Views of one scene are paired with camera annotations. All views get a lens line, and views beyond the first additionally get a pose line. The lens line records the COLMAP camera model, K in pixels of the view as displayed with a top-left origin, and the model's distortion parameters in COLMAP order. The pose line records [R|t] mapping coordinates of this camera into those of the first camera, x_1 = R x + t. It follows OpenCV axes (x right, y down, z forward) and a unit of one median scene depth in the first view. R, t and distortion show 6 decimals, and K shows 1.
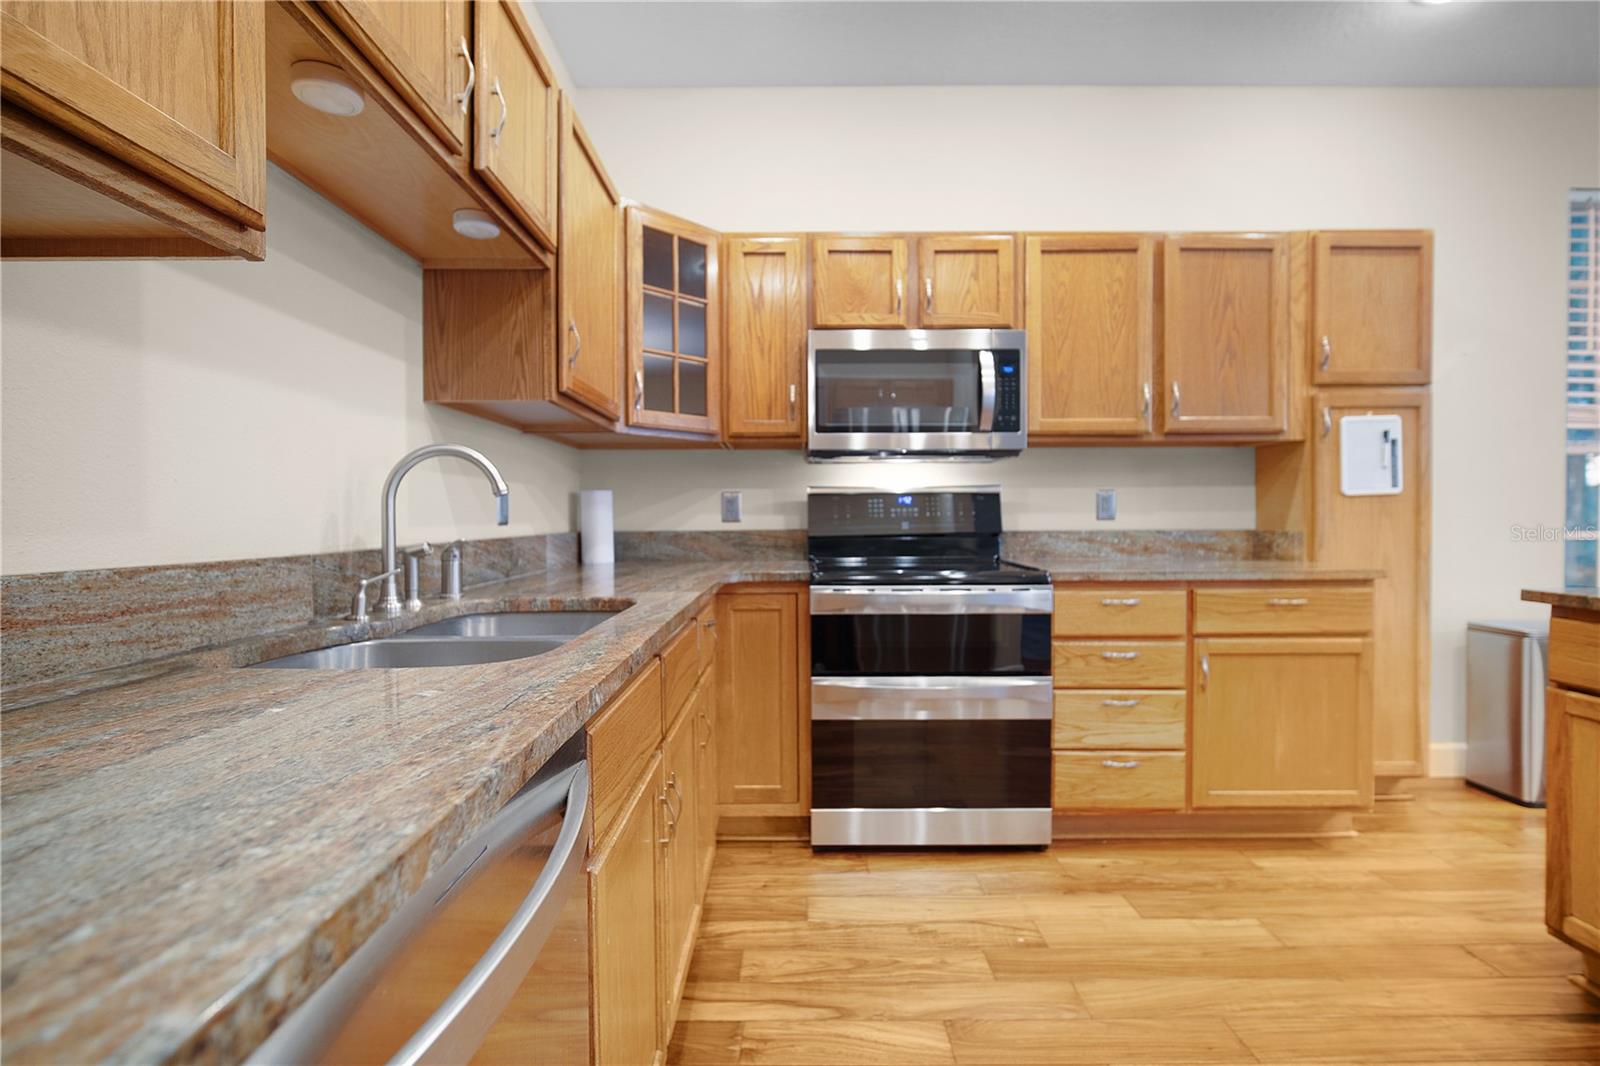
lens RADIAL K [[713.3, 0, 787.6], [0, 713.3, 525.1], [0, 0, 1]] dist [-0.008724, 0.000556]
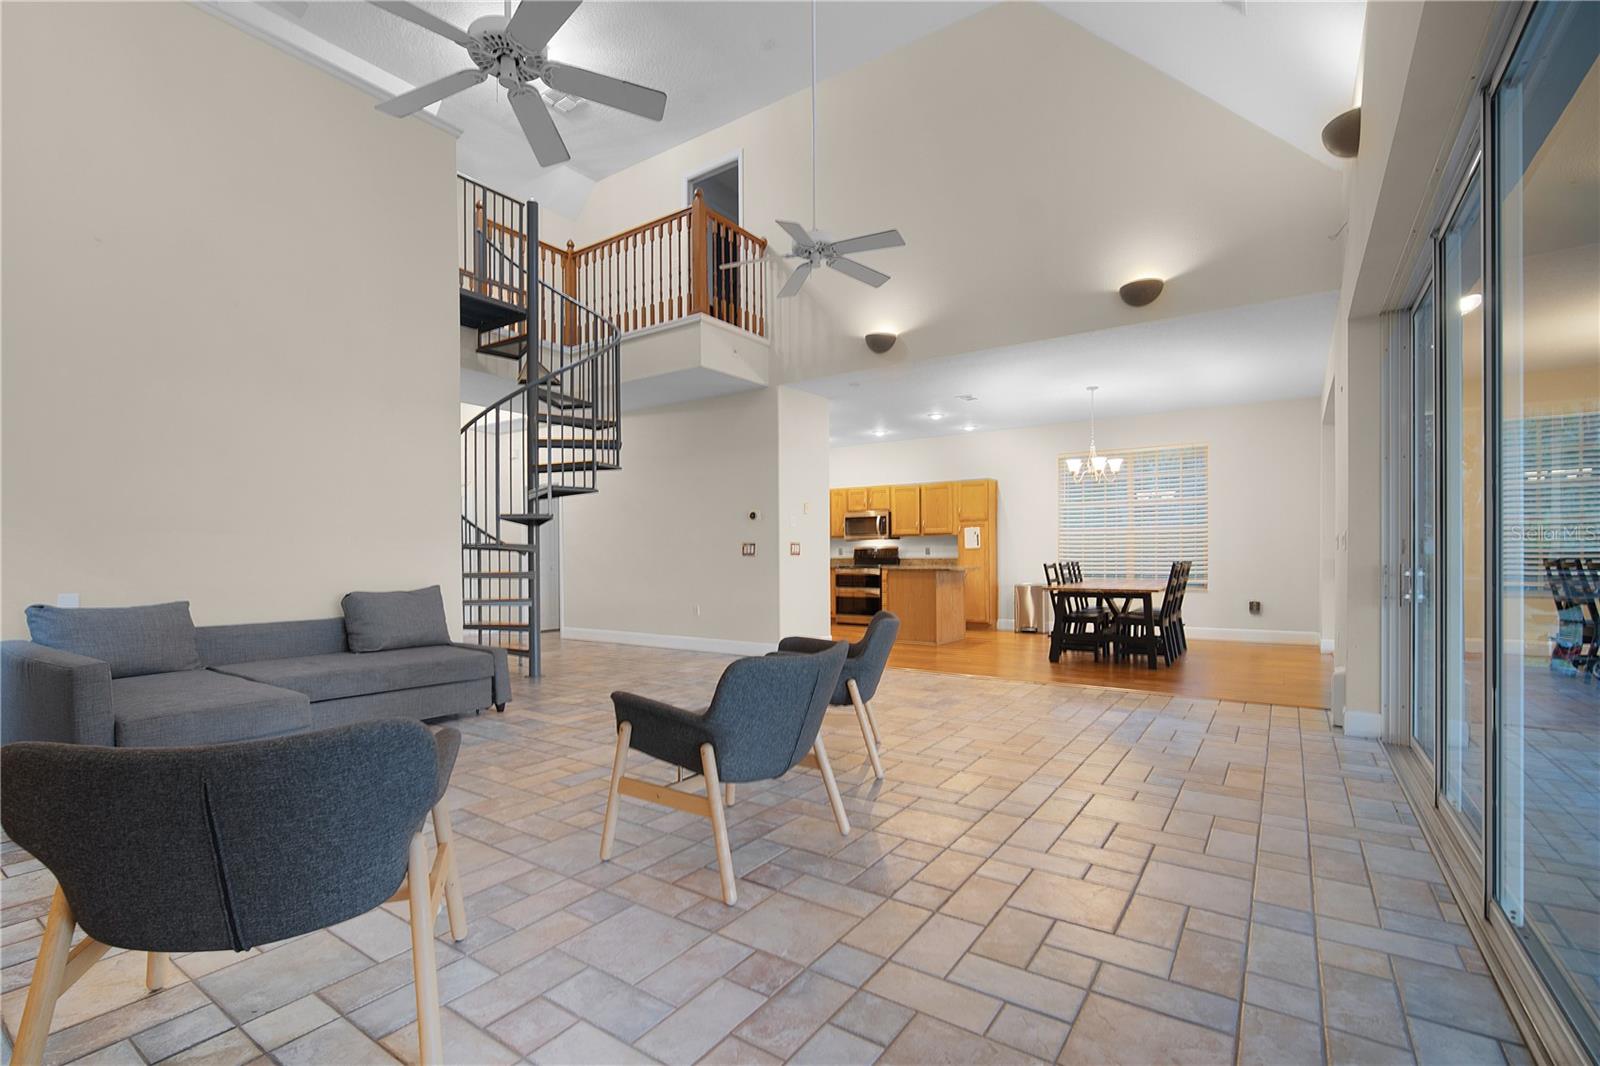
lens RADIAL K [[723.3, 0, 796.4], [0, 723.3, 549.2], [0, 0, 1]] dist [-0.014299, 0.005286]
pose [[0.826692, -0.009770, -0.562569, 2.263358], [-0.002687, 0.999769, -0.021312, 0.050649], [0.562648, 0.019130, 0.826475, -2.830905]]
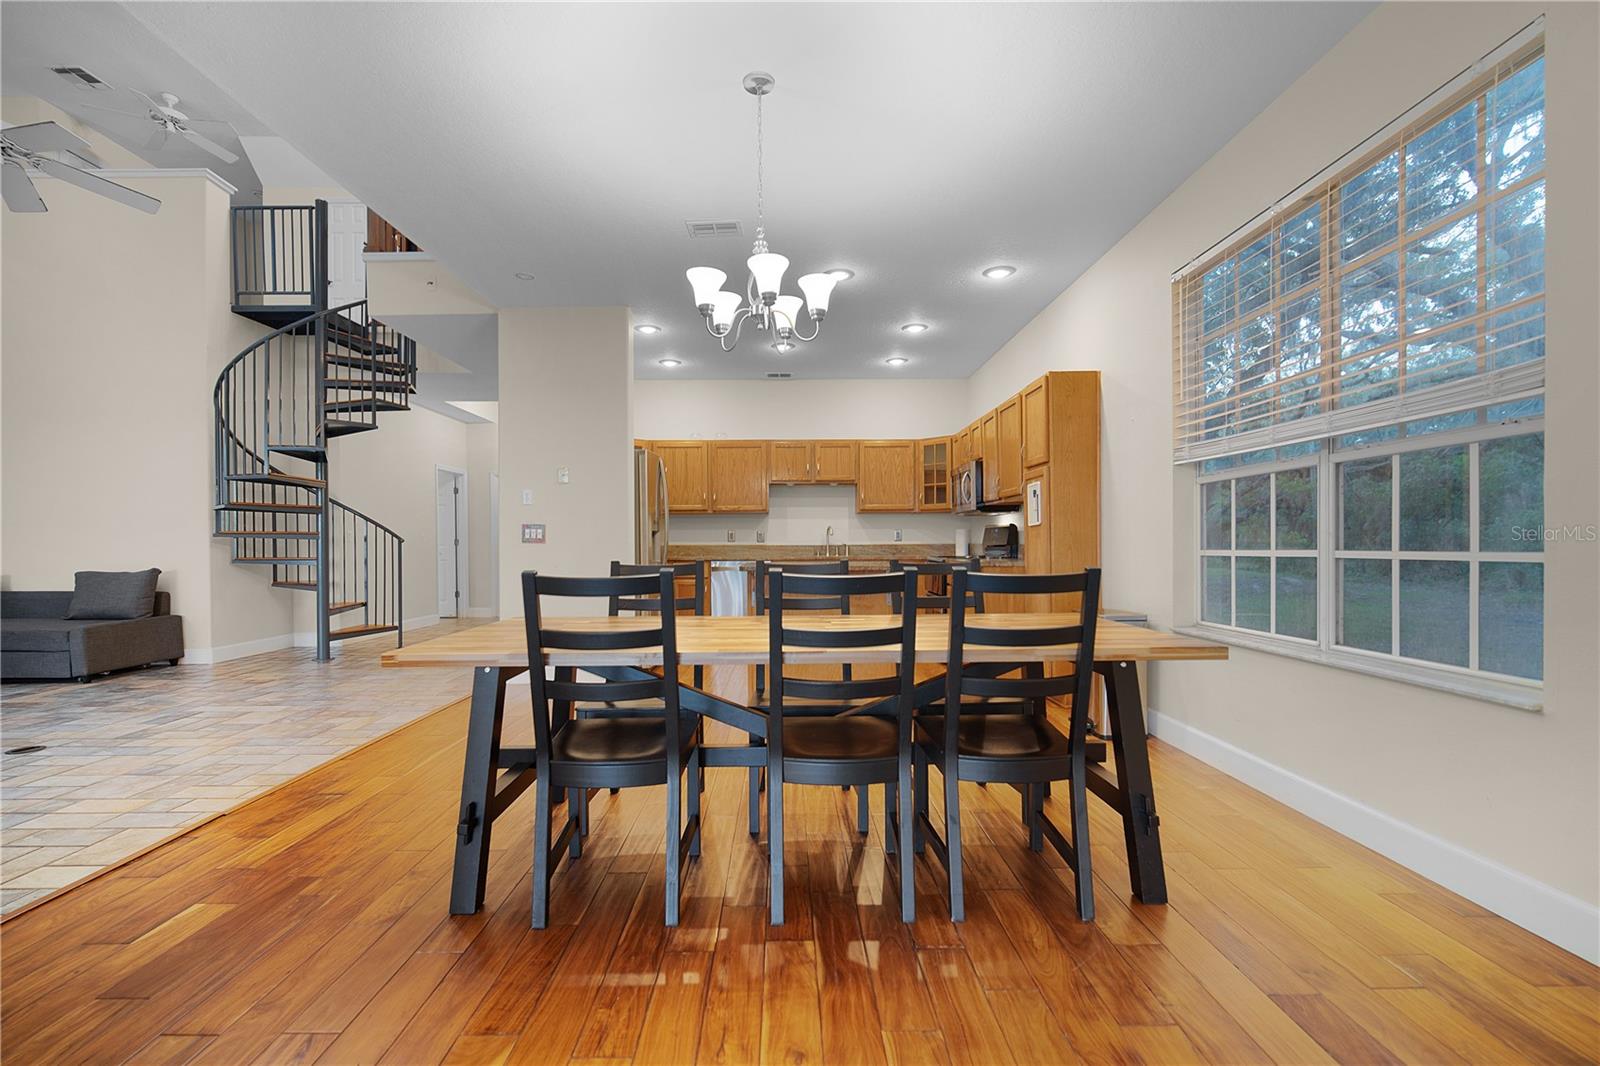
lens RADIAL K [[702.6, 0, 785.7], [0, 702.6, 548.6], [0, 0, 1]] dist [-0.007074, 0.000414]
pose [[0.004594, 0.011787, -0.999920, 2.641754], [-0.007719, 0.999901, 0.011751, 0.000599], [0.999960, 0.007664, 0.004685, 0.351900]]
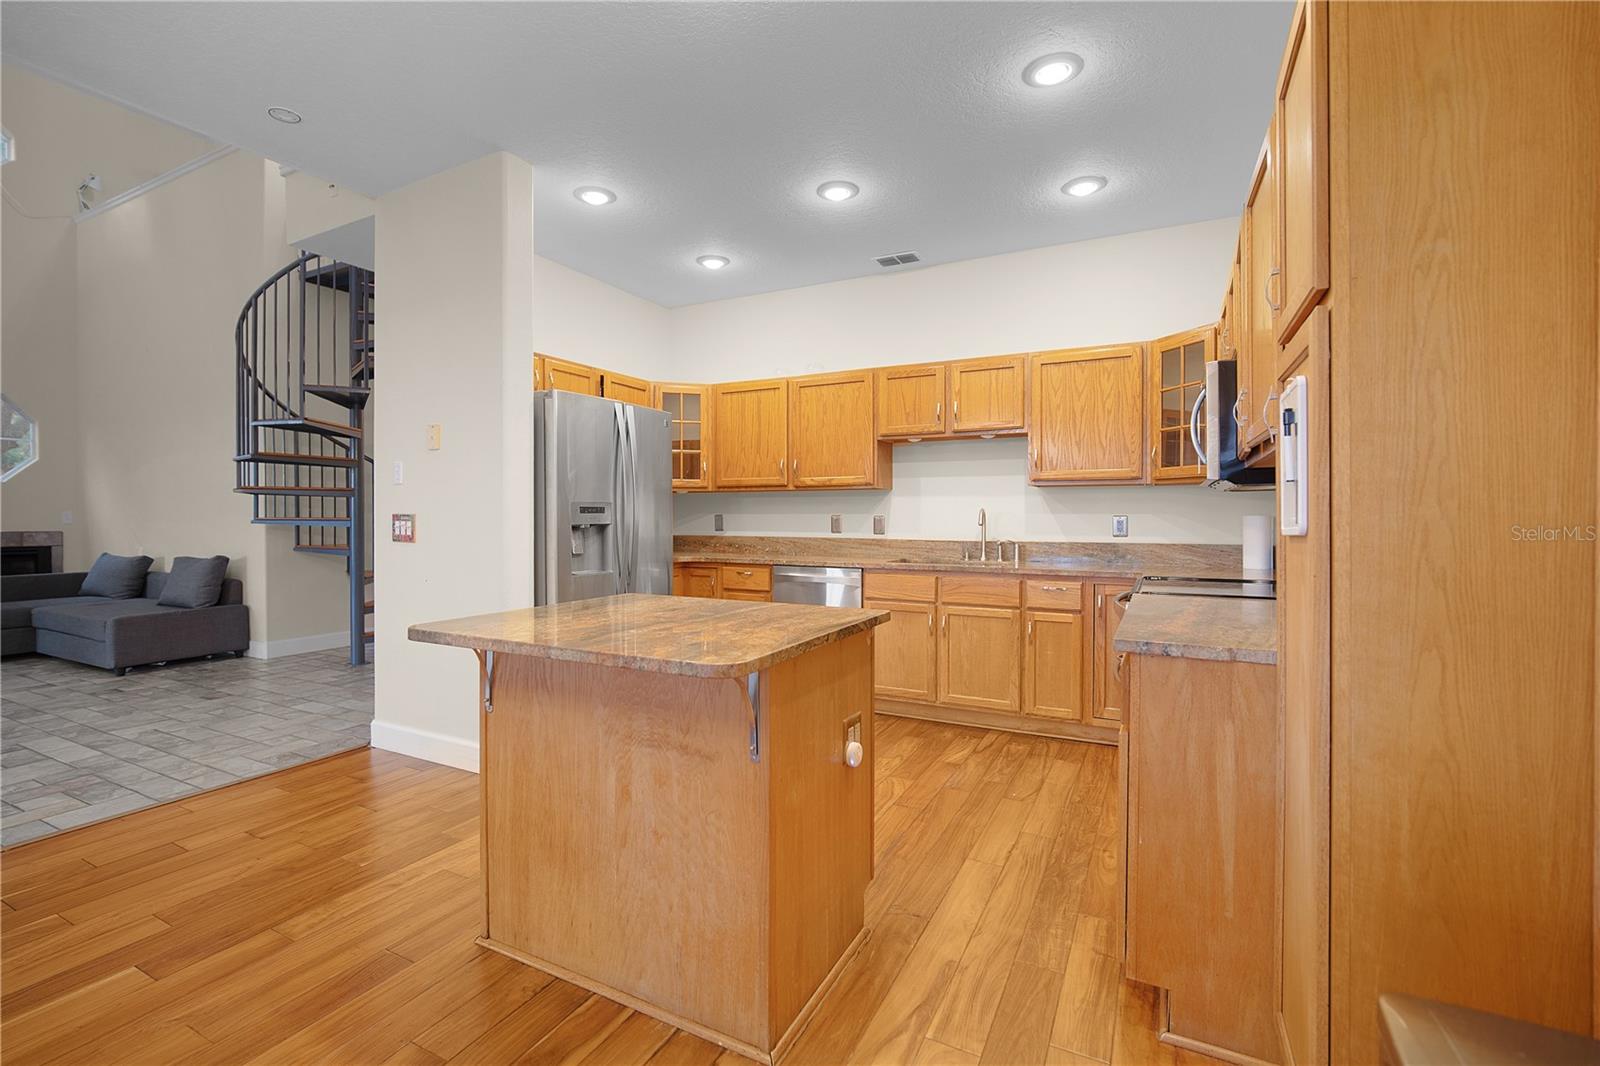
lens RADIAL K [[713.3, 0, 787.6], [0, 713.3, 525.1], [0, 0, 1]] dist [-0.008724, 0.000556]
pose [[-0.467253, 0.017857, -0.883943, 1.455667], [-0.008852, 0.999651, 0.024873, -0.060019], [0.884079, 0.019447, -0.466932, 0.924794]]
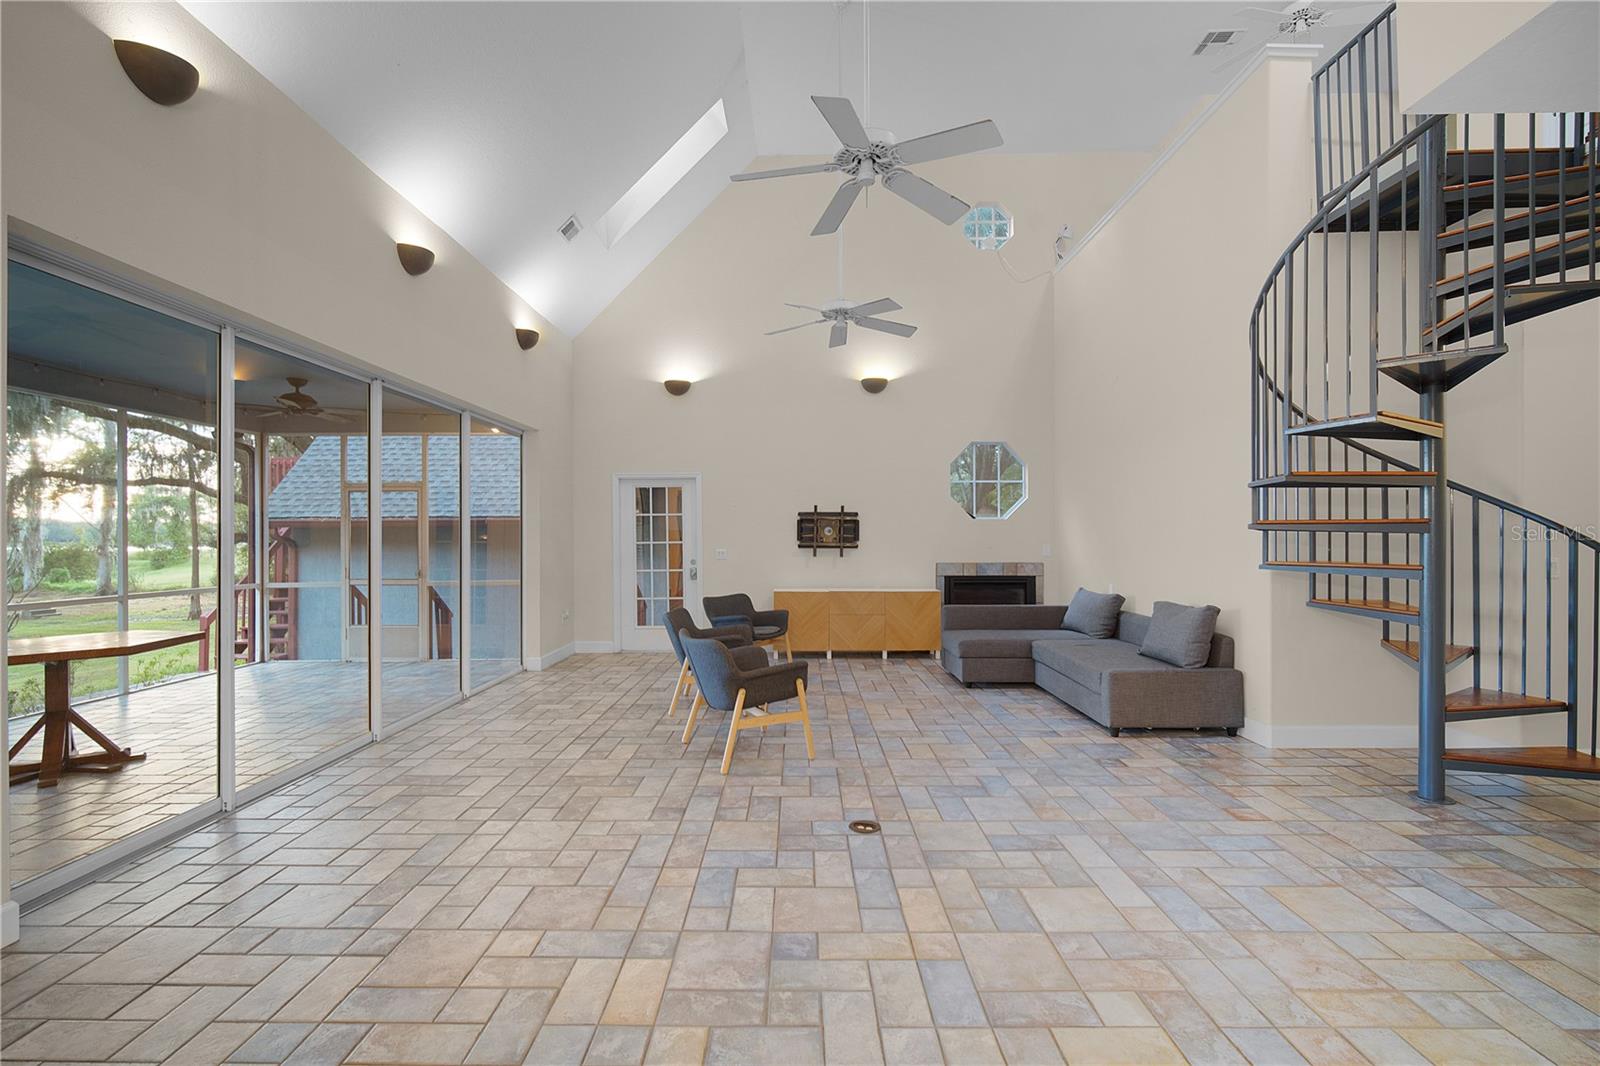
lens RADIAL K [[706.0, 0, 795.6], [0, 706.0, 541.9], [0, 0, 1]] dist [-0.012690, 0.003322]
pose [[-0.999942, 0.007428, 0.007778, 1.359023], [0.007574, 0.999792, 0.018939, -0.098096], [-0.007636, 0.018997, -0.999790, 0.082922]]
